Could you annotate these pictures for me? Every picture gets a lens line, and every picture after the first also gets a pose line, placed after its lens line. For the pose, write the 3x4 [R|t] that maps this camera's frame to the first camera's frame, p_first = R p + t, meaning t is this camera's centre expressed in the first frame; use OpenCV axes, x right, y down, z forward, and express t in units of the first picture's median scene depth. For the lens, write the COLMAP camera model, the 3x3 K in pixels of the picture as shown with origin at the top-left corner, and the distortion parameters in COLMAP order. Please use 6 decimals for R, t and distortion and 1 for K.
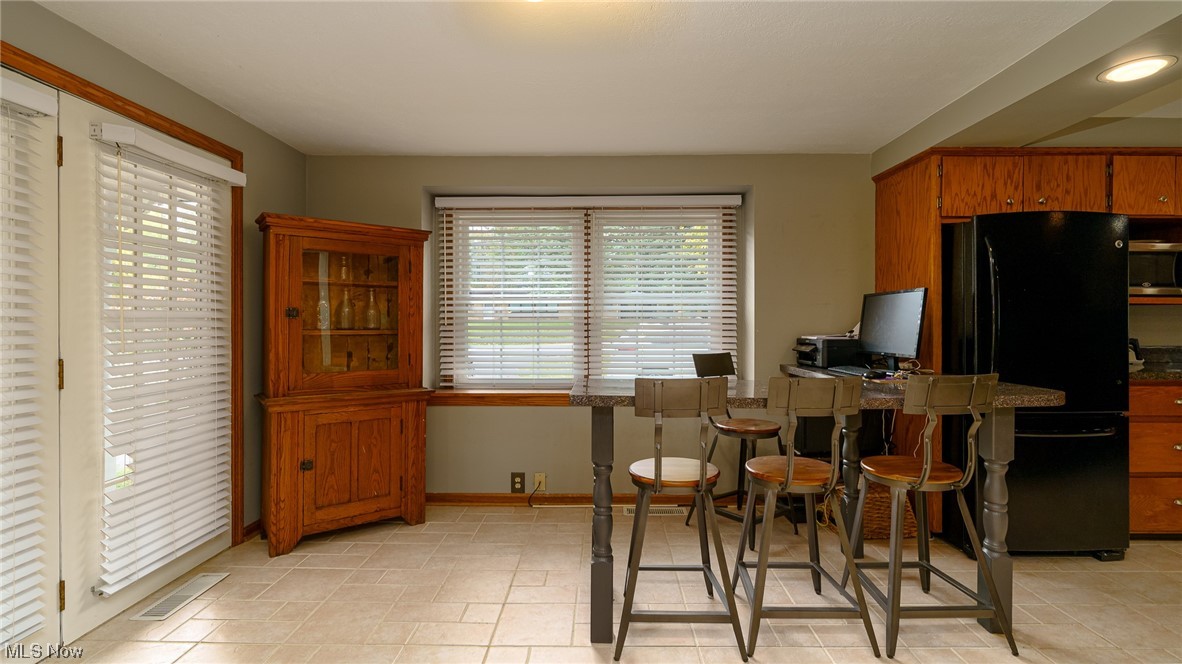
lens RADIAL K [[537.5, 0, 591.3], [0, 537.5, 324.0], [0, 0, 1]] dist [-0.004696, 0.001630]
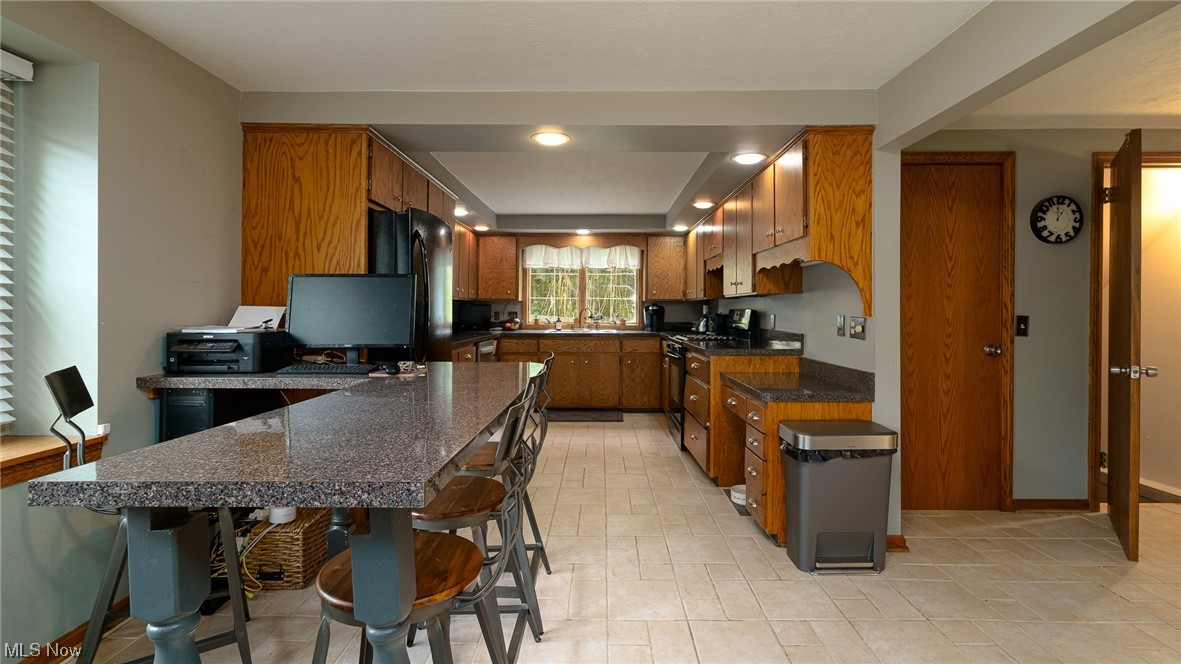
lens RADIAL K [[537.0, 0, 593.6], [0, 537.0, 313.8], [0, 0, 1]] dist [-0.004696, 0.001630]
pose [[-0.004430, -0.008322, 0.999956, -0.323965], [-0.002538, 0.999962, 0.008311, -0.003872], [-0.999987, -0.002501, -0.004451, 0.612741]]
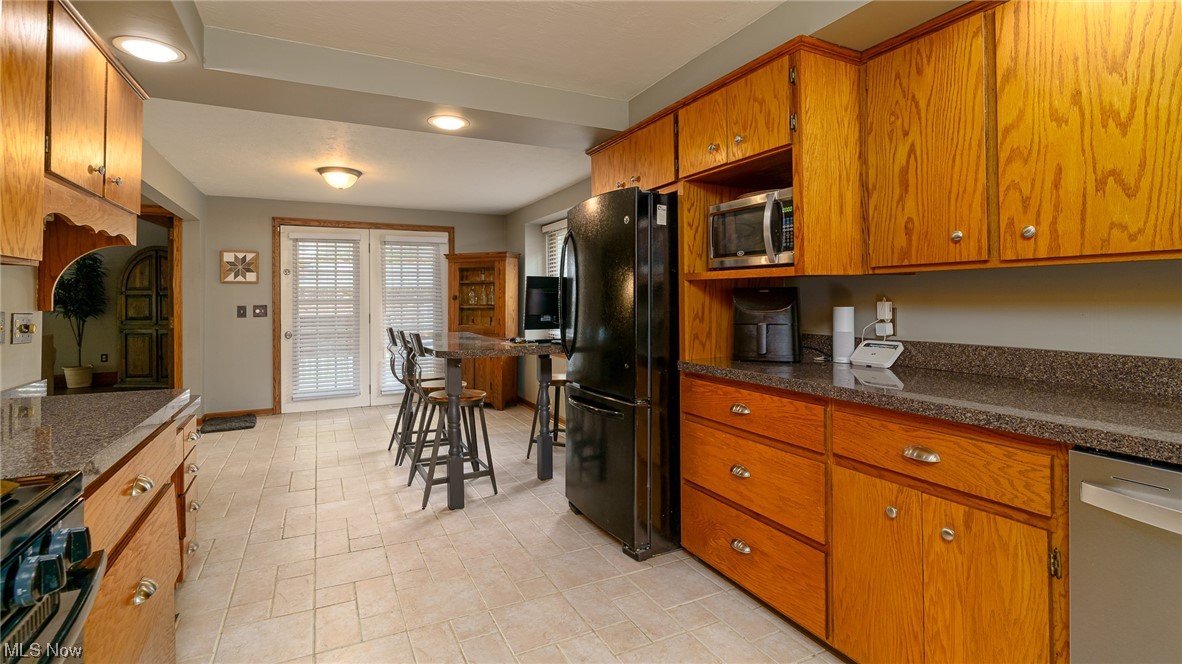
lens RADIAL K [[537.5, 0, 570.5], [0, 537.5, 295.6], [0, 0, 1]] dist [-0.004696, 0.001630]
pose [[0.450402, -0.010601, -0.892763, 1.665046], [-0.000272, 0.999928, -0.012011, -0.004040], [0.892826, 0.005653, 0.450367, 0.452703]]
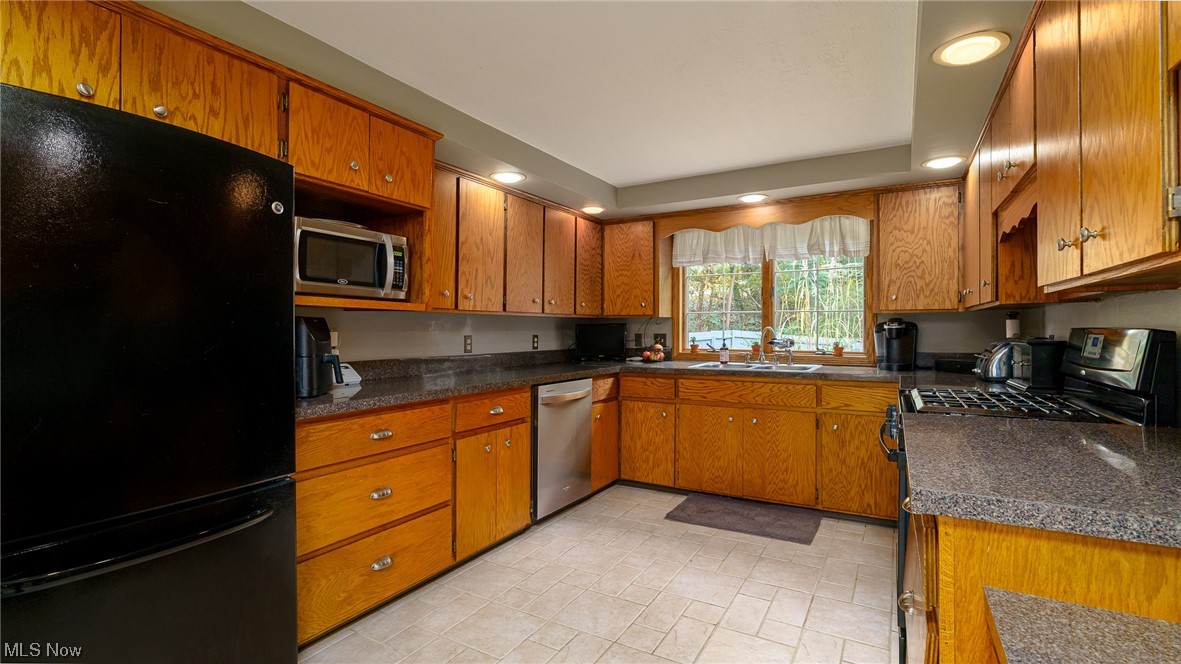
lens RADIAL K [[537.0, 0, 590.9], [0, 537.0, 330.4], [0, 0, 1]] dist [-0.004696, 0.001630]
pose [[0.484180, -0.003822, 0.874960, 0.572956], [0.004533, 0.999988, 0.001860, -0.006475], [-0.874957, 0.003066, 0.484191, 0.354352]]
